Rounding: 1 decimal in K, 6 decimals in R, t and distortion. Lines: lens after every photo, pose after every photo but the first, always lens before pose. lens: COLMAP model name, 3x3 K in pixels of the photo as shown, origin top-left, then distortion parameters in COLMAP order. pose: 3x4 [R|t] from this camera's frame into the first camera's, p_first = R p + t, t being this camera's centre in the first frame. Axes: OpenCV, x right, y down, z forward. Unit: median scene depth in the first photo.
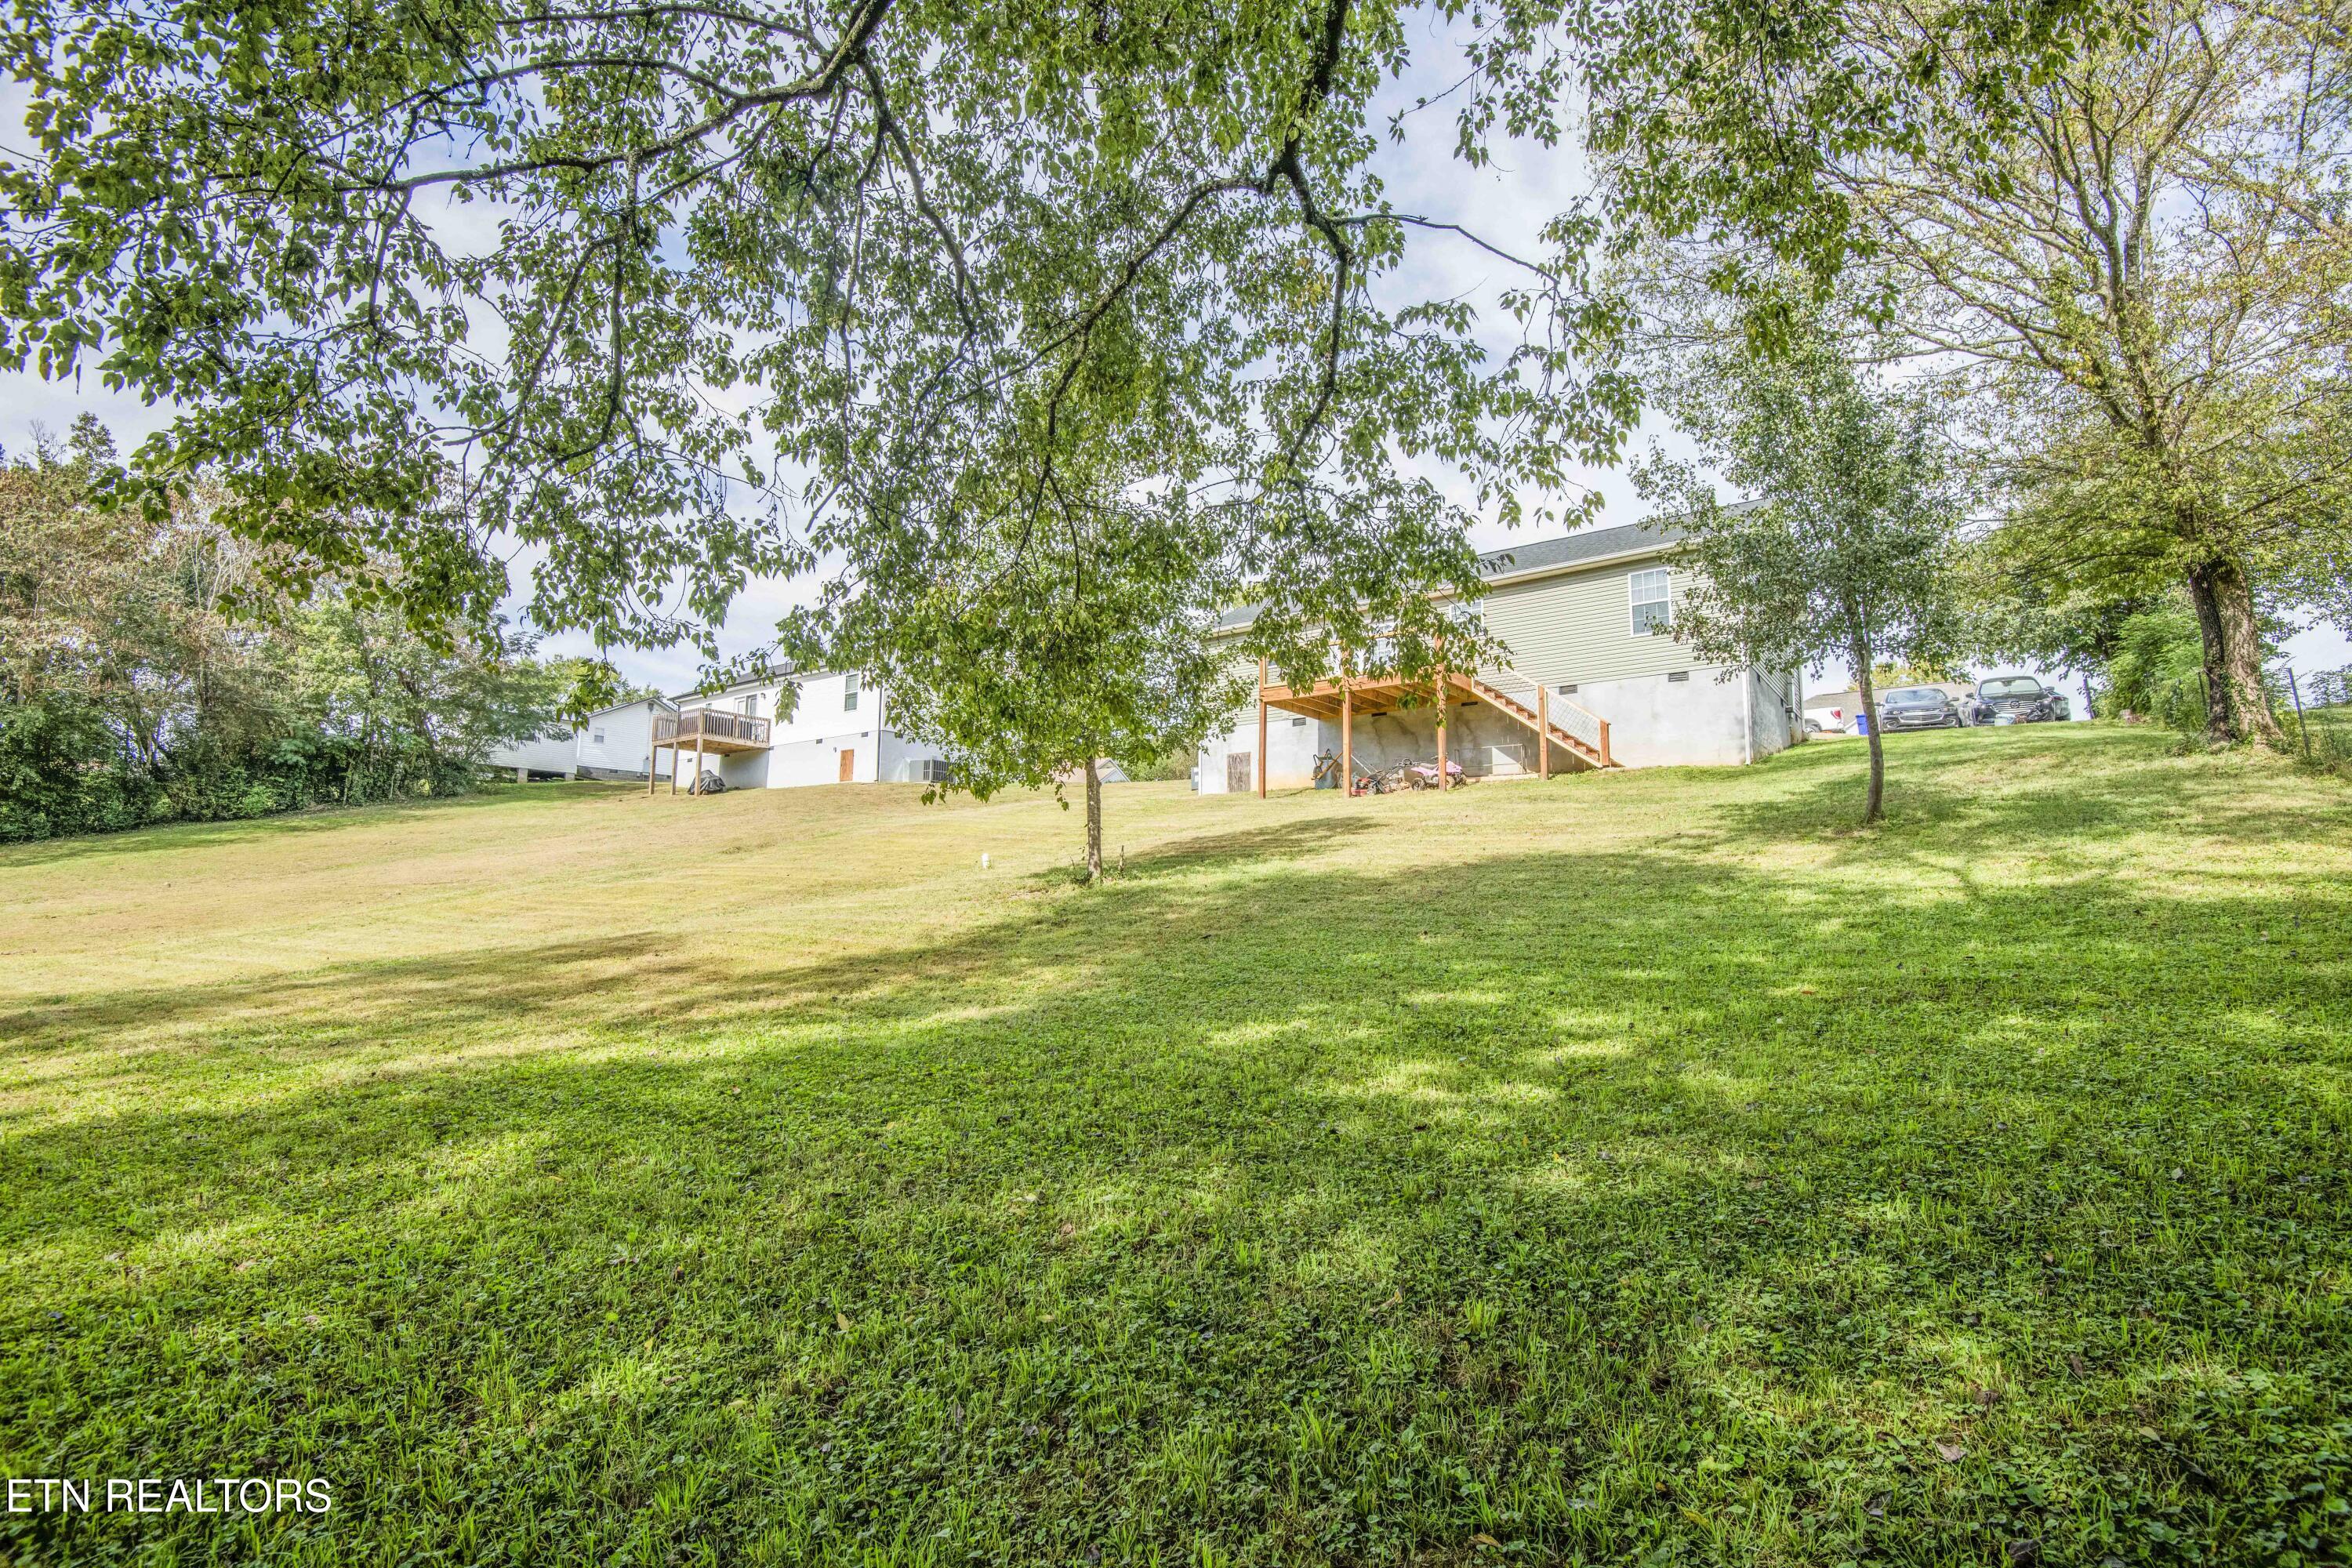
lens RADIAL K [[1060.0, 0, 1176.0], [0, 1060.0, 784.0], [0, 0, 1]] dist [-0.017436, -0.000243]
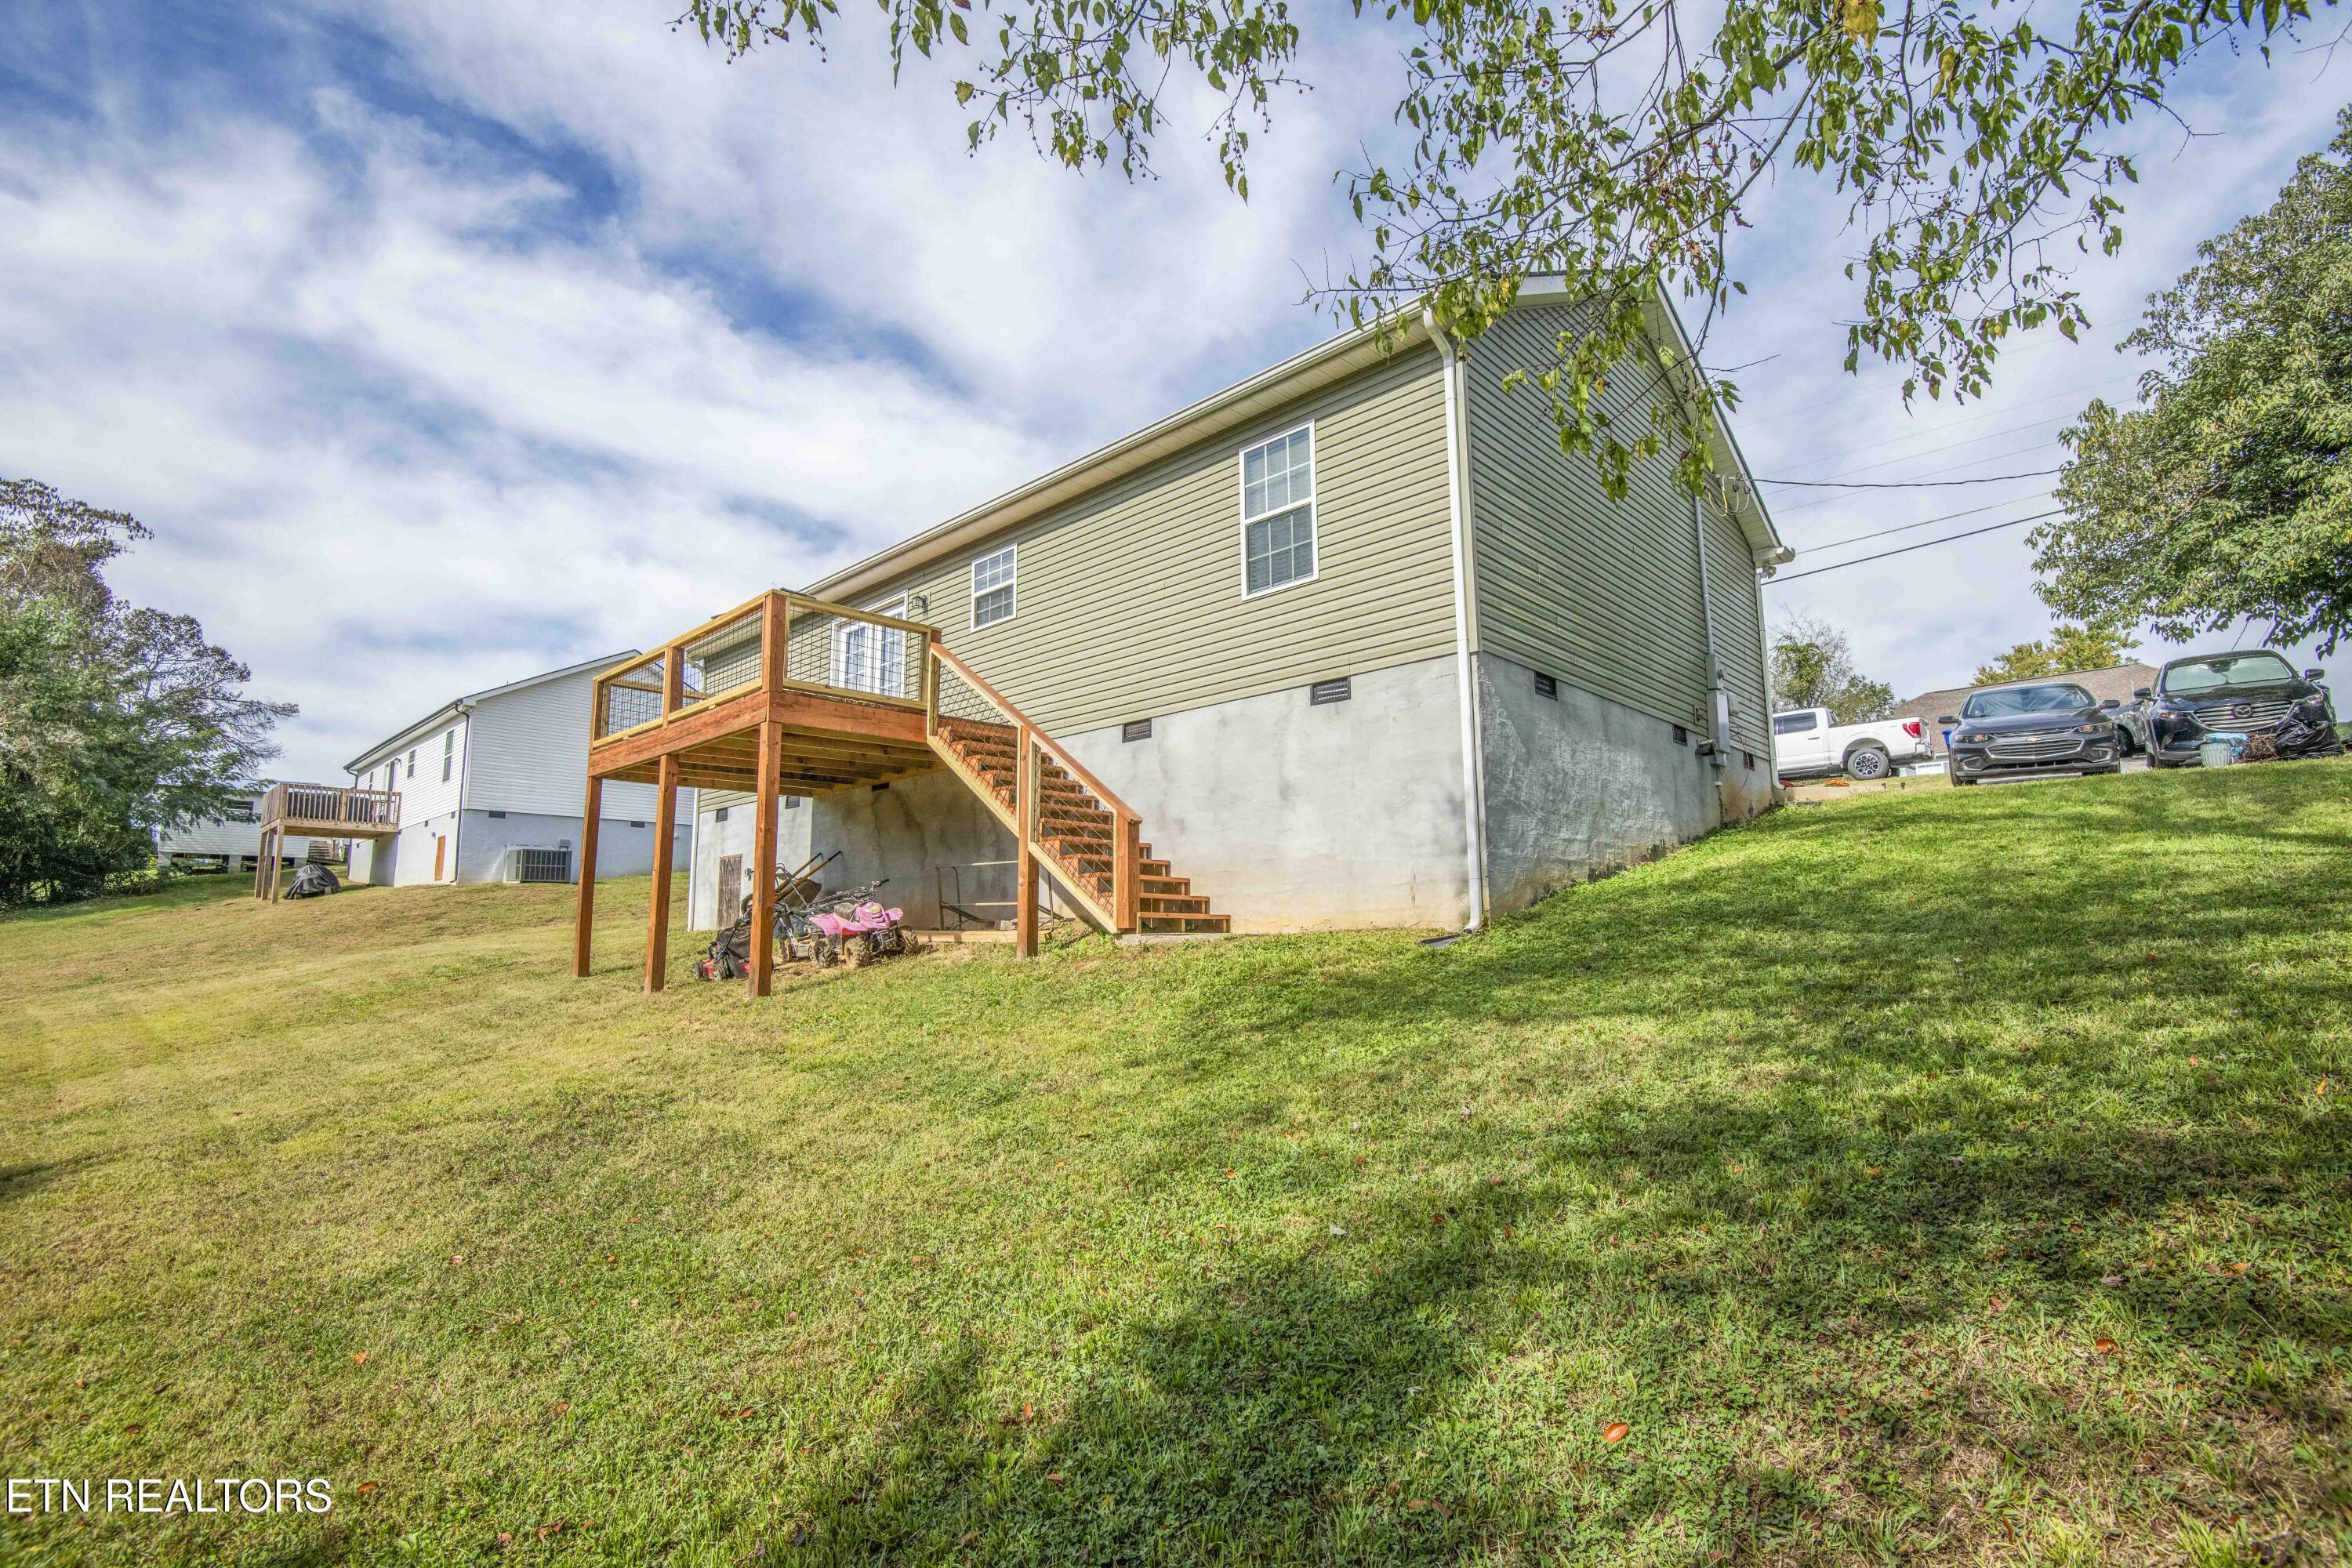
lens RADIAL K [[1076.0, 0, 1176.0], [0, 1076.0, 784.0], [0, 0, 1]] dist [-0.002898, -0.015408]
pose [[0.994239, -0.036160, -0.100906, 0.328740], [0.033841, 0.999124, -0.024600, -0.042193], [0.101707, 0.021044, 0.994592, 0.425919]]
